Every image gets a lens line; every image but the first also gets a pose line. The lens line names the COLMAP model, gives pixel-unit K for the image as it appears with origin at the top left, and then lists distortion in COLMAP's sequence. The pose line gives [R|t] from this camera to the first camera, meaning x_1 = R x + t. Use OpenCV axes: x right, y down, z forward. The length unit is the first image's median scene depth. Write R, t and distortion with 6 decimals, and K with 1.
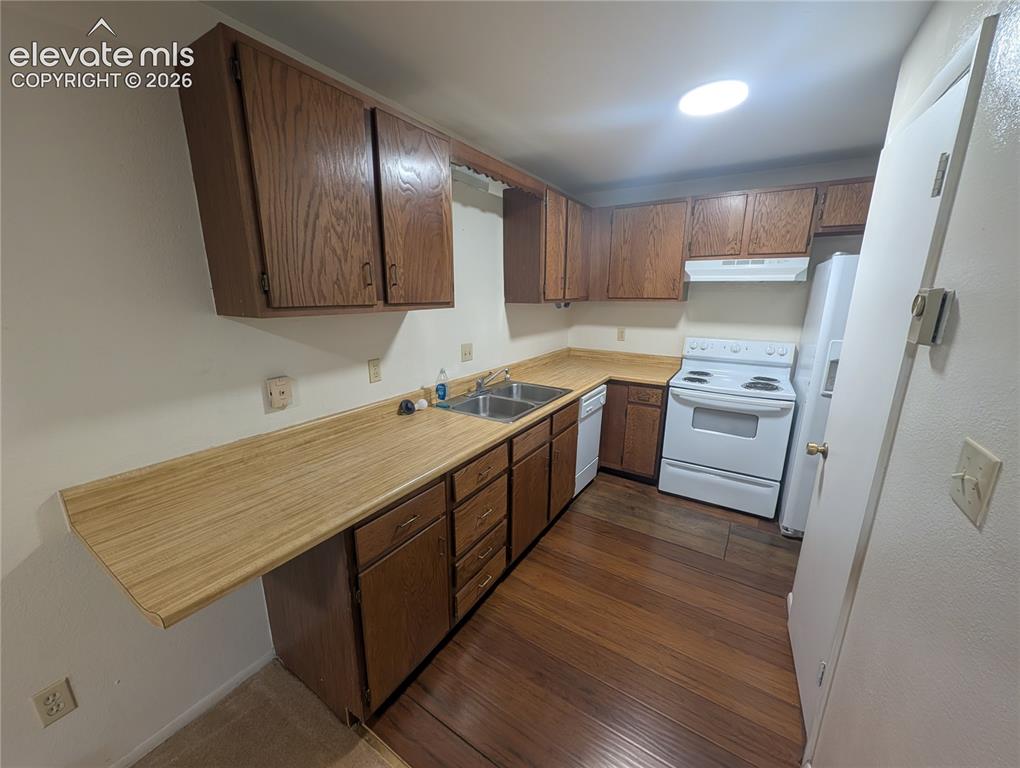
lens RADIAL K [[390.8, 0, 510.0], [0, 390.8, 384.0], [0, 0, 1]] dist [-0.000036, 0.000003]
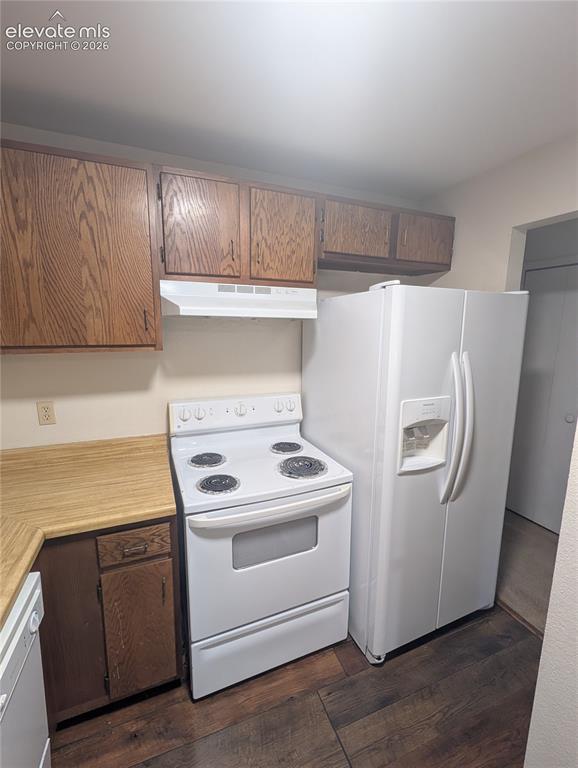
lens RADIAL K [[337.8, 0, 289.0], [0, 337.8, 384.0], [0, 0, 1]] dist [-0.001321, -0.000010]
pose [[0.588380, -0.133226, 0.797533, 0.154578], [0.181258, 0.982963, 0.030479, -0.152048], [-0.788006, 0.126626, 0.602505, 0.595558]]
